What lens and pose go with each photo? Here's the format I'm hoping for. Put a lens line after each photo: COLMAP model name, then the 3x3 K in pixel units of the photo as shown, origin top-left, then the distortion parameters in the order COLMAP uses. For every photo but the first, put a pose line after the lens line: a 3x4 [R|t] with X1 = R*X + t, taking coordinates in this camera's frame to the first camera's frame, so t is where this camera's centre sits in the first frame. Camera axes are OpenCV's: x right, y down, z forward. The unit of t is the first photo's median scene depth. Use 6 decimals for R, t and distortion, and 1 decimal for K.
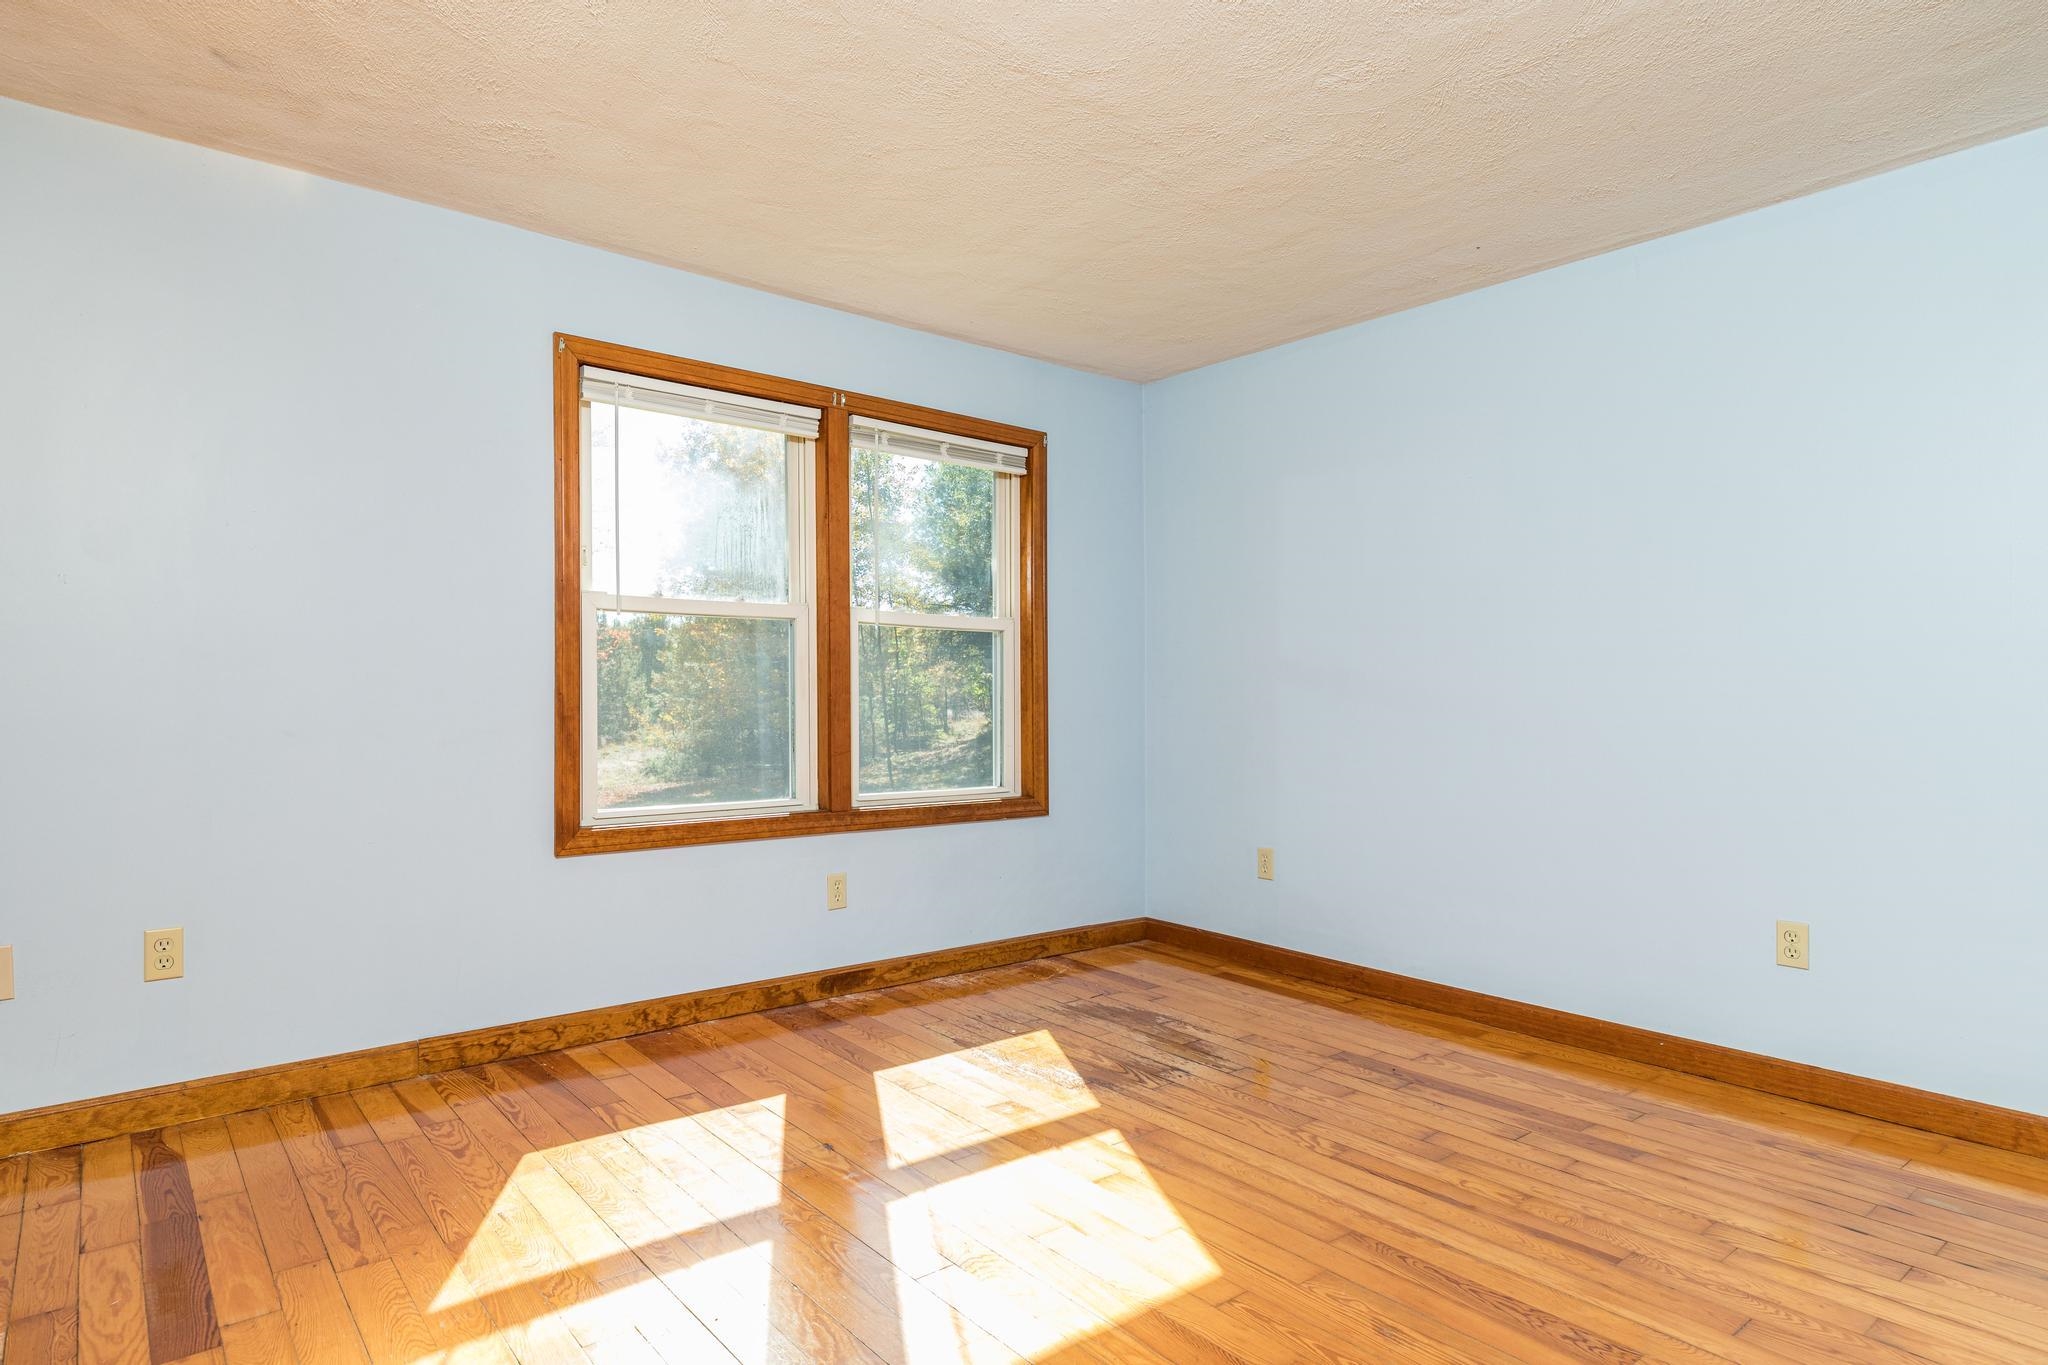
lens RADIAL K [[1133.9, 0, 993.0], [0, 1133.9, 694.1], [0, 0, 1]] dist [-0.004265, -0.001032]
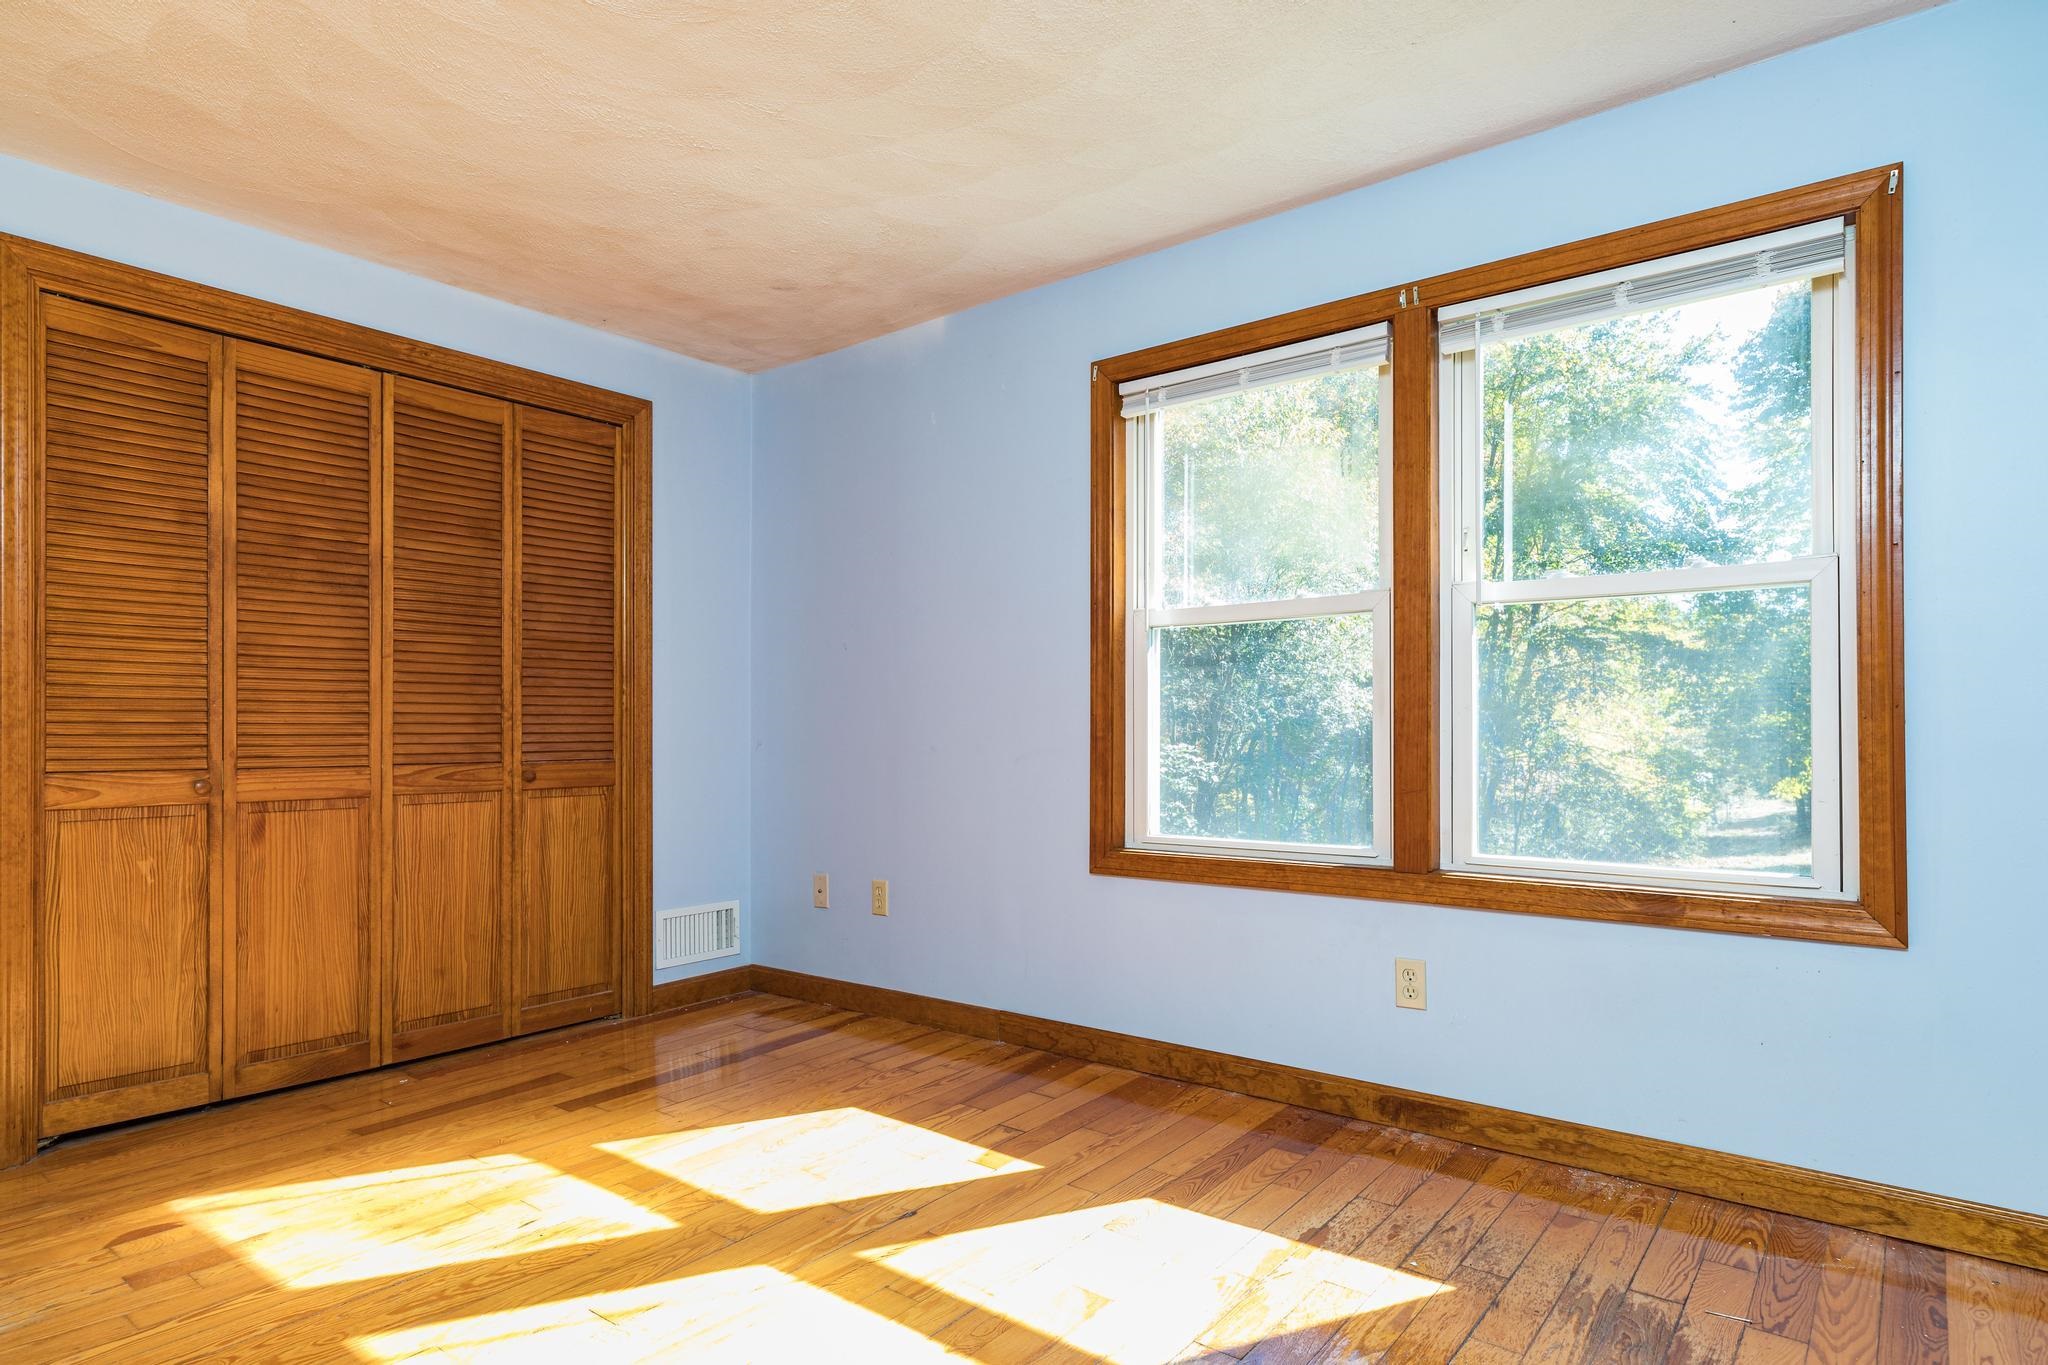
lens RADIAL K [[1134.8, 0, 1026.7], [0, 1134.8, 724.5], [0, 0, 1]] dist [0.003599, 0.000205]
pose [[0.211674, -0.006052, -0.977322, 0.589098], [0.010477, 0.999937, -0.003923, 0.011569], [0.977284, -0.009409, 0.211724, 0.700916]]
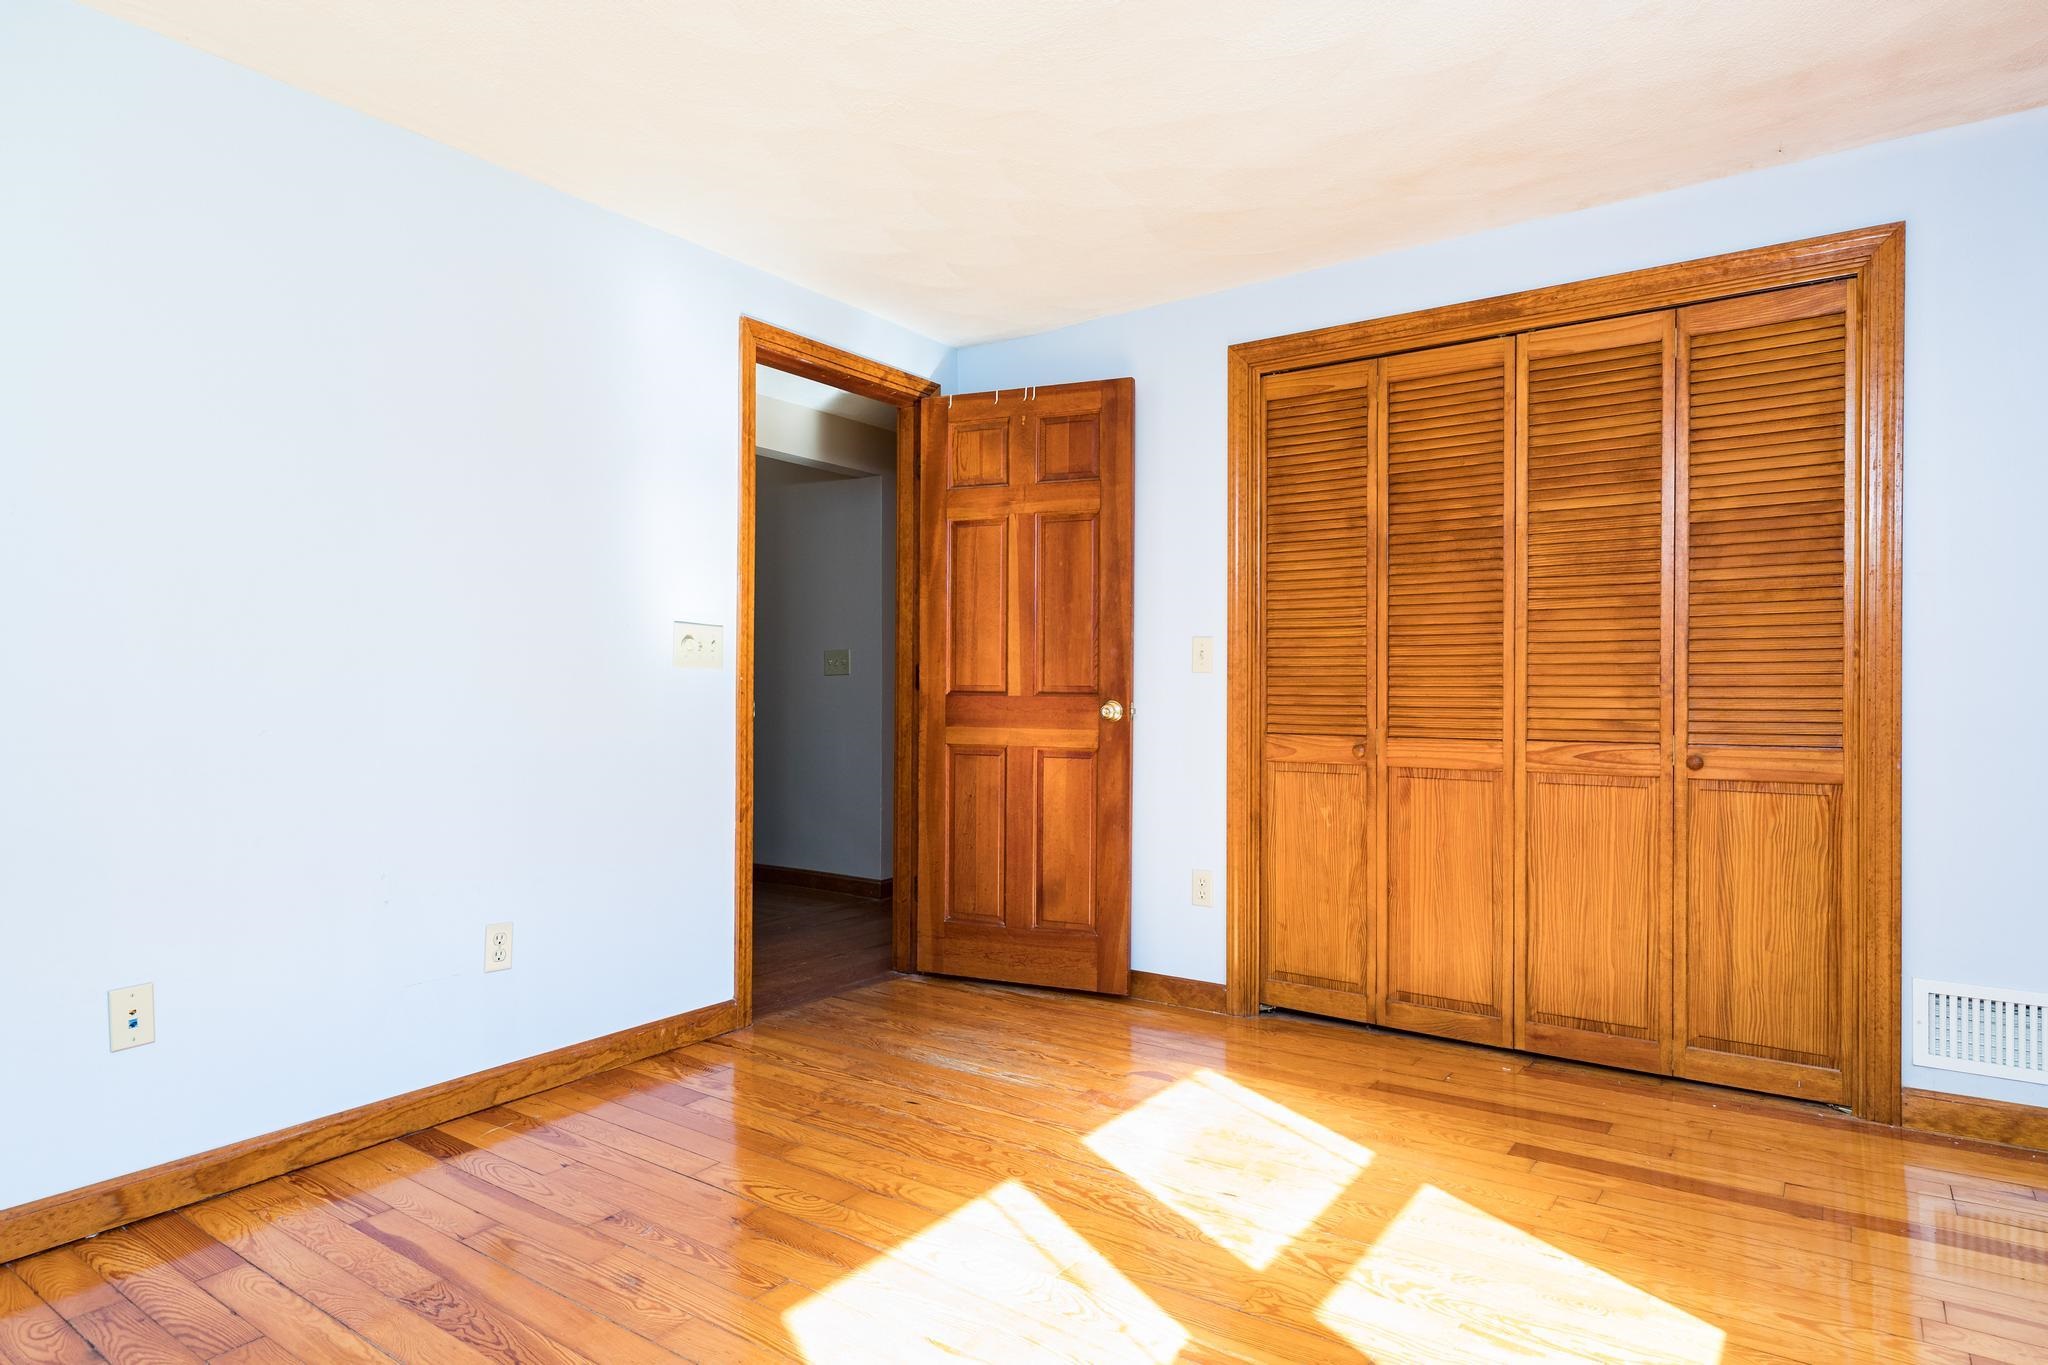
lens RADIAL K [[1133.9, 0, 993.0], [0, 1133.9, 694.1], [0, 0, 1]] dist [-0.004265, -0.001032]
pose [[-0.966771, -0.006675, -0.255557, 0.165018], [-0.004438, 0.999947, -0.009332, 0.009355], [0.255606, -0.007887, -0.966749, 1.186394]]
